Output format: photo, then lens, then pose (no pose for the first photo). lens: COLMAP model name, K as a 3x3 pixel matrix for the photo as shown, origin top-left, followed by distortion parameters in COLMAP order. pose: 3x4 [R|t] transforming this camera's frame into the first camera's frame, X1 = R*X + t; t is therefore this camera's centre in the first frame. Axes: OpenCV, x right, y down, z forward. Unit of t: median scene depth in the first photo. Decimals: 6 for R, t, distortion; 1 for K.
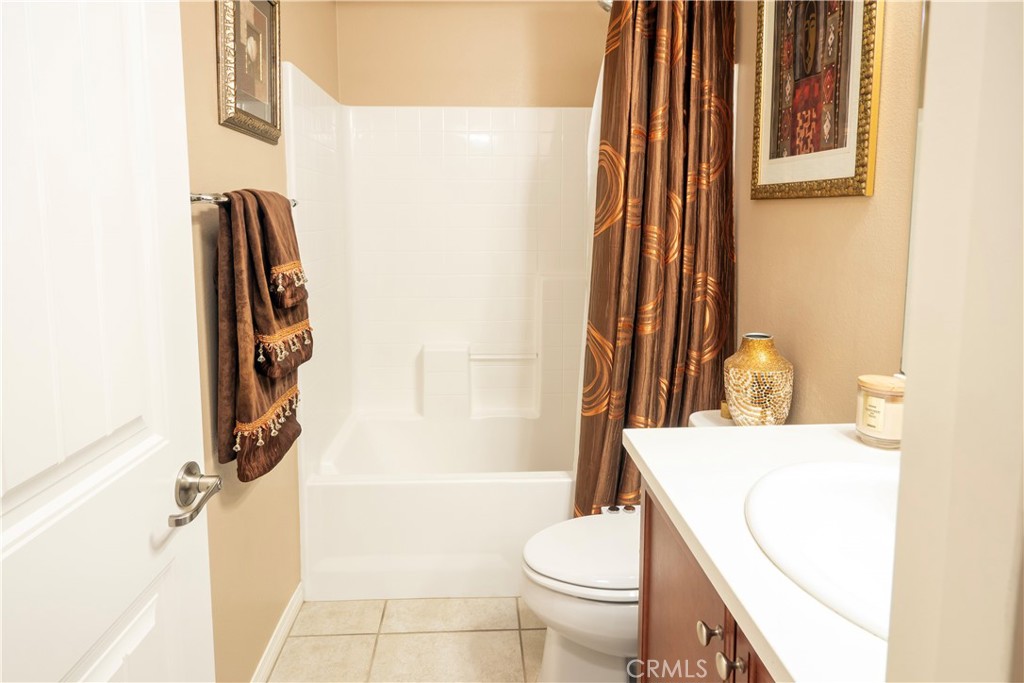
lens RADIAL K [[602.2, 0, 510.3], [0, 602.2, 281.1], [0, 0, 1]] dist [-0.000814, -0.000630]
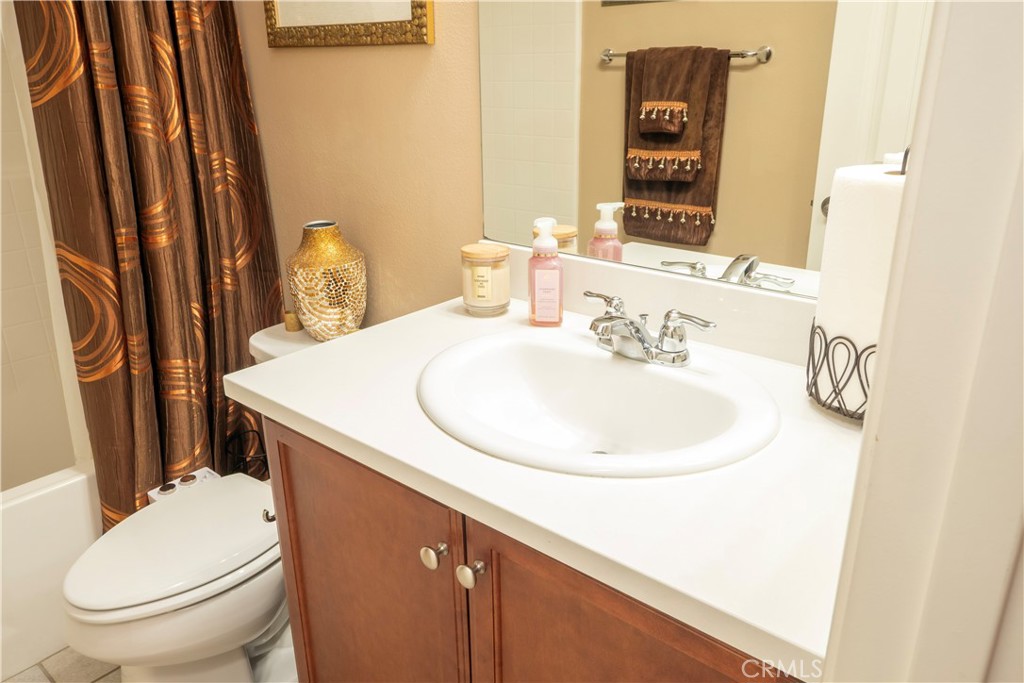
lens RADIAL K [[738.0, 0, 512.0], [0, 738.0, 341.5], [0, 0, 1]] dist [0.001080, -0.002186]
pose [[0.667830, -0.258263, 0.698072, -0.136077], [0.087410, 0.958595, 0.271025, -0.004965], [-0.739164, -0.119980, 0.662753, 0.104250]]
